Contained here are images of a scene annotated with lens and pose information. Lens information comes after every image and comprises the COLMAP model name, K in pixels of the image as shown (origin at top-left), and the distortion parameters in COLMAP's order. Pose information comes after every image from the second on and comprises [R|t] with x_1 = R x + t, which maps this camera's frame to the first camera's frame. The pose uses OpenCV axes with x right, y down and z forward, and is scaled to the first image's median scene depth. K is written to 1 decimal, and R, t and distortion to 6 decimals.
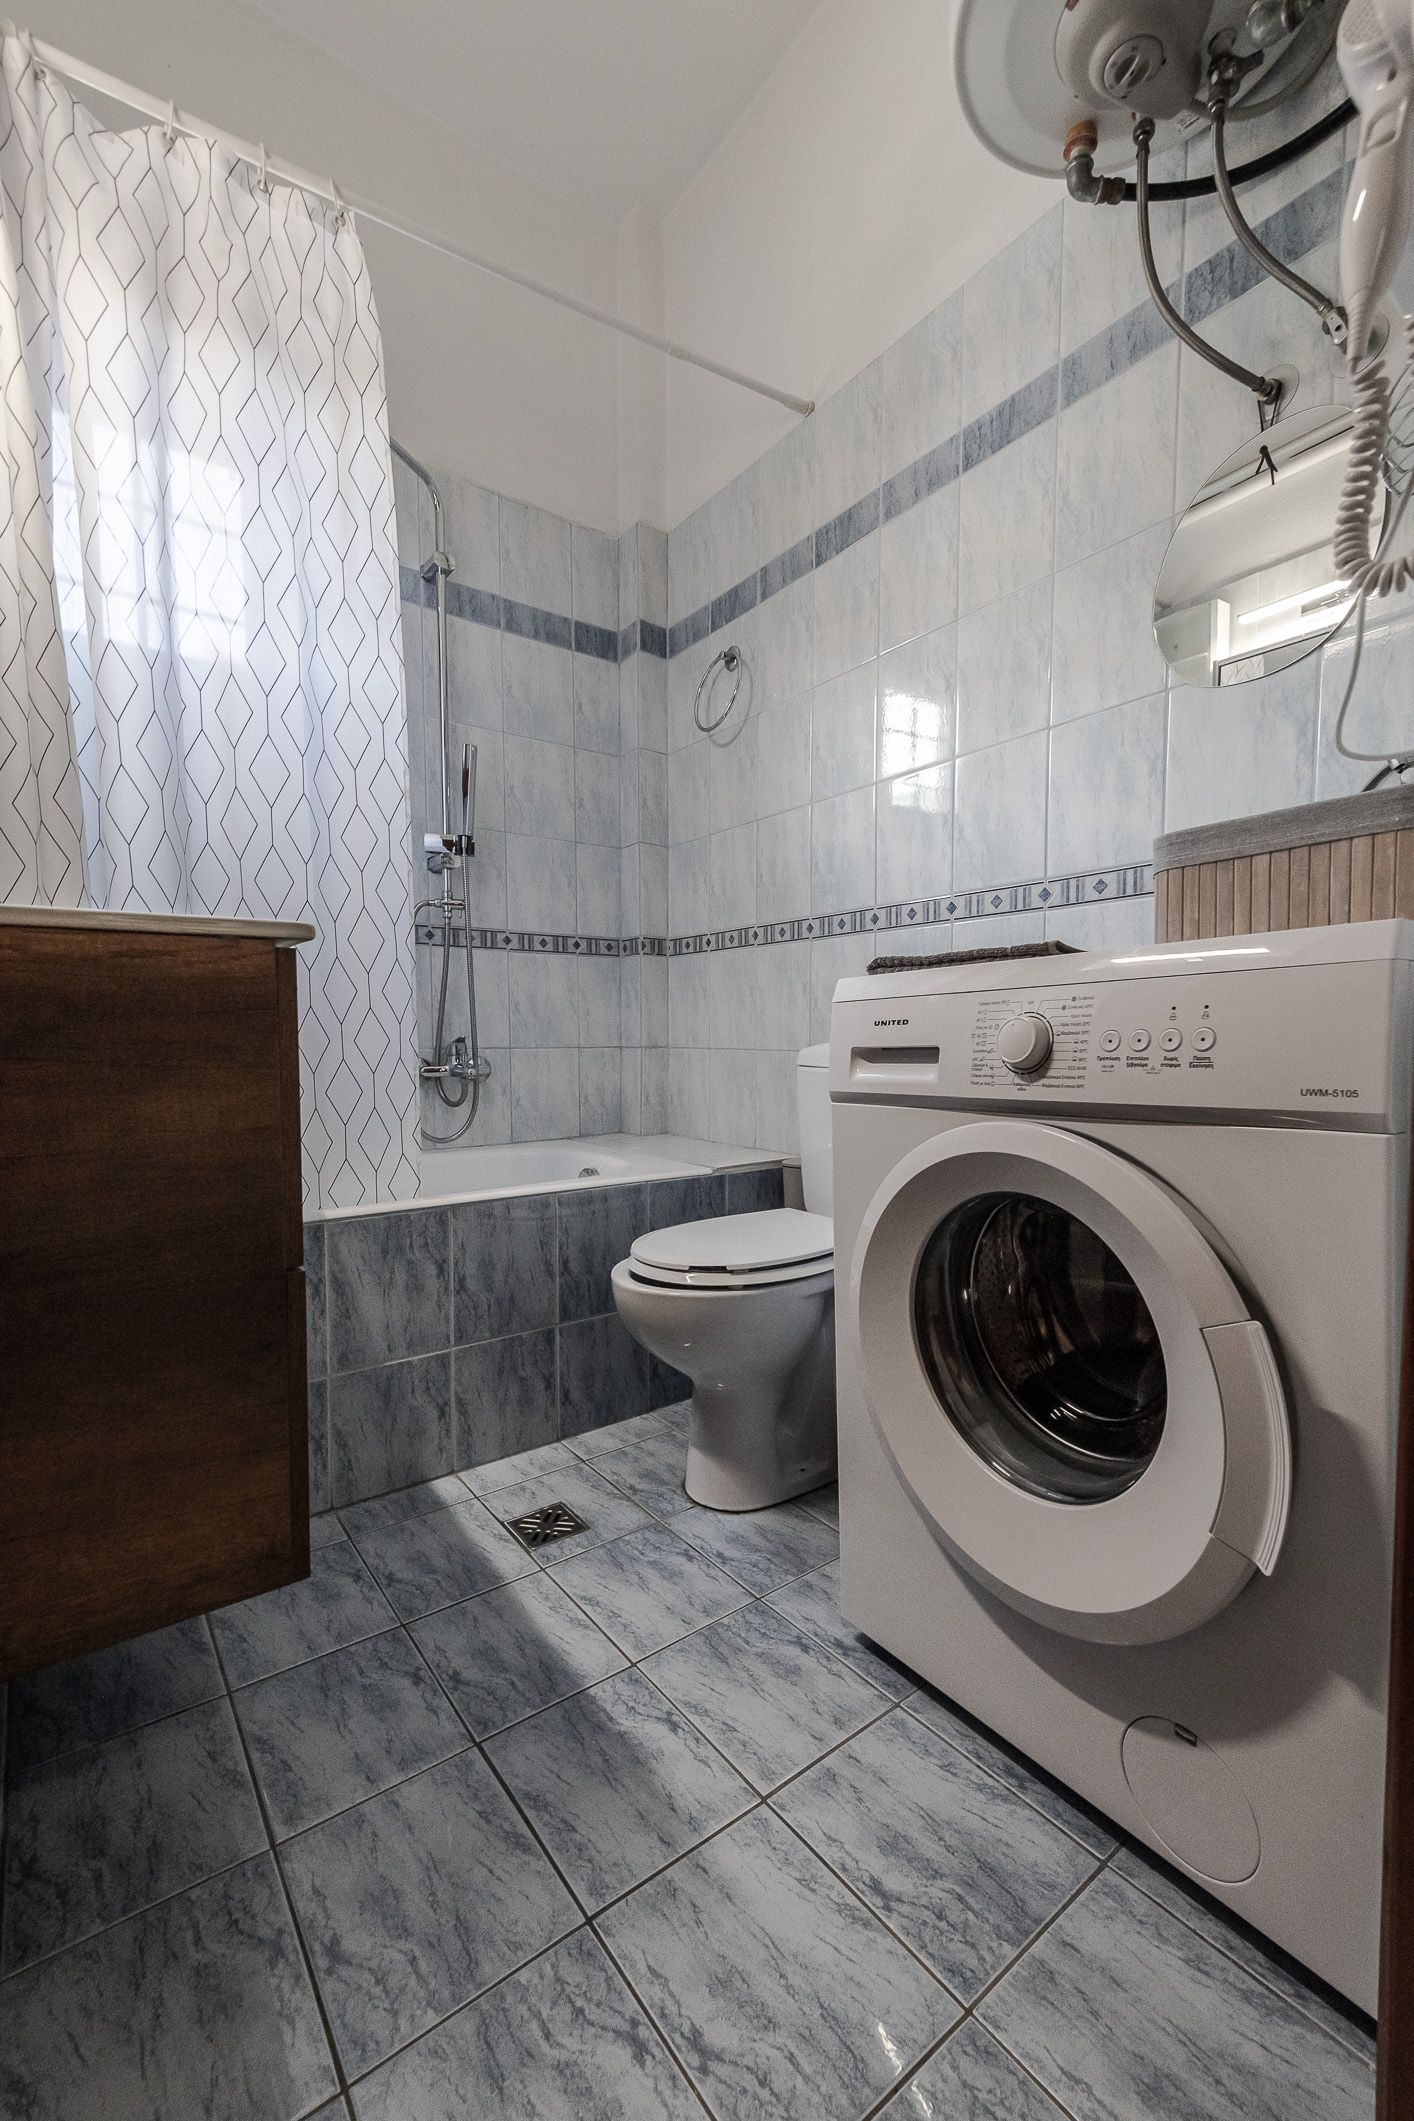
lens RADIAL K [[882.0, 0, 707.2], [0, 882.0, 1073.4], [0, 0, 1]] dist [0.008475, -0.001818]
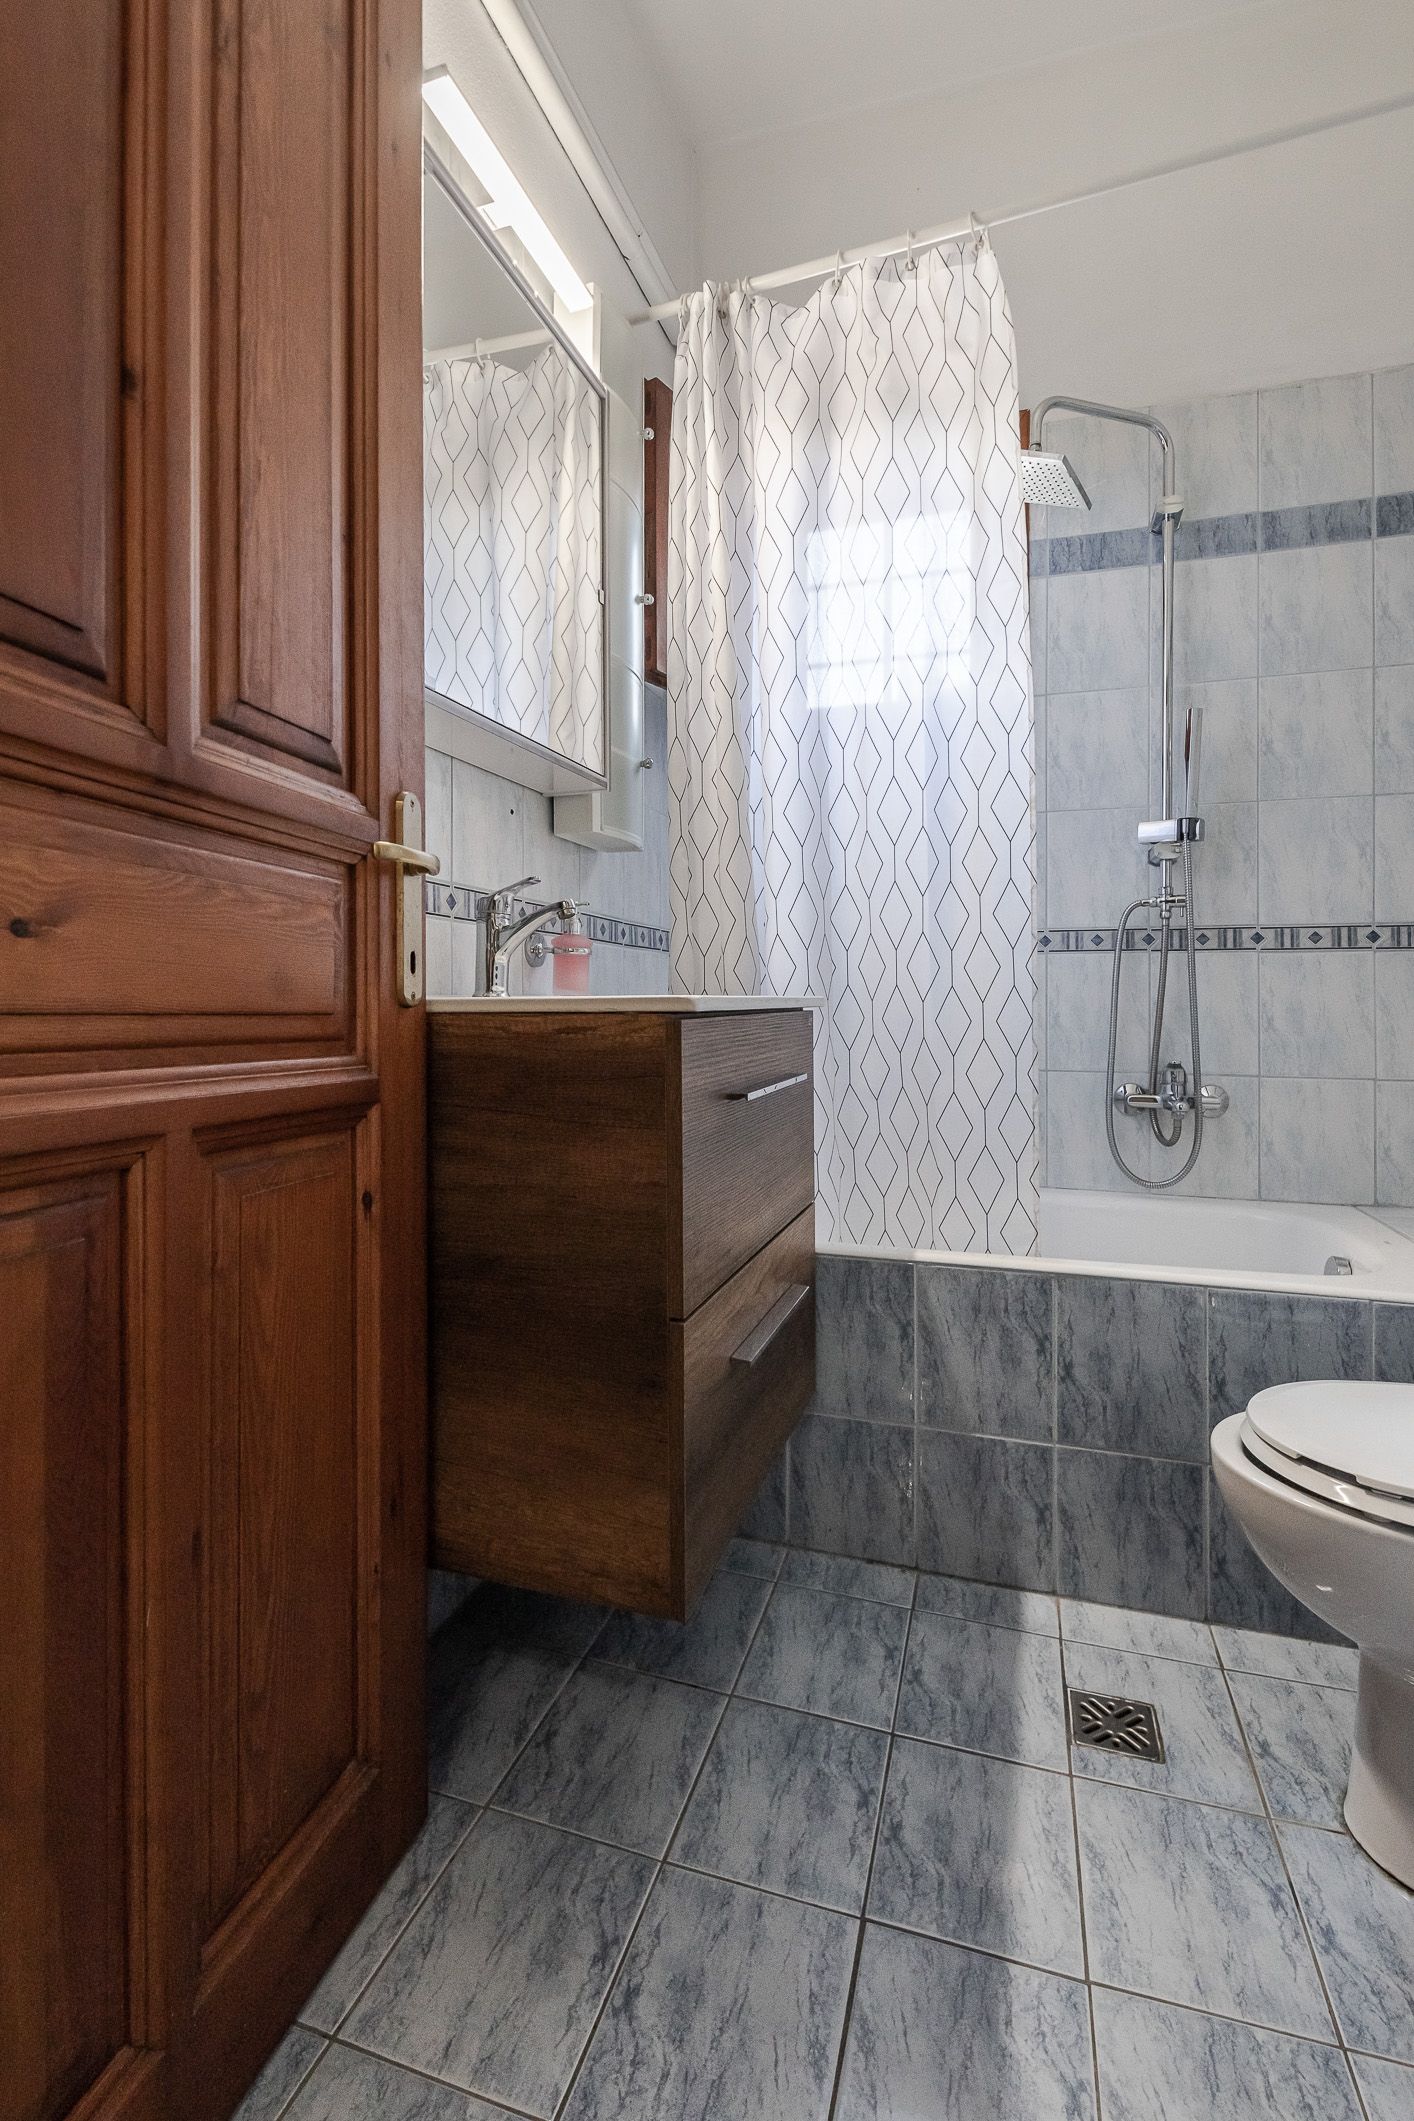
lens RADIAL K [[955.8, 0, 713.8], [0, 955.8, 1000.7], [0, 0, 1]] dist [-0.000120, -0.003356]
pose [[0.587756, -0.001668, -0.809036, 0.274849], [-0.045440, 0.998351, -0.035070, -0.069311], [0.807761, 0.057375, 0.586712, 0.186794]]
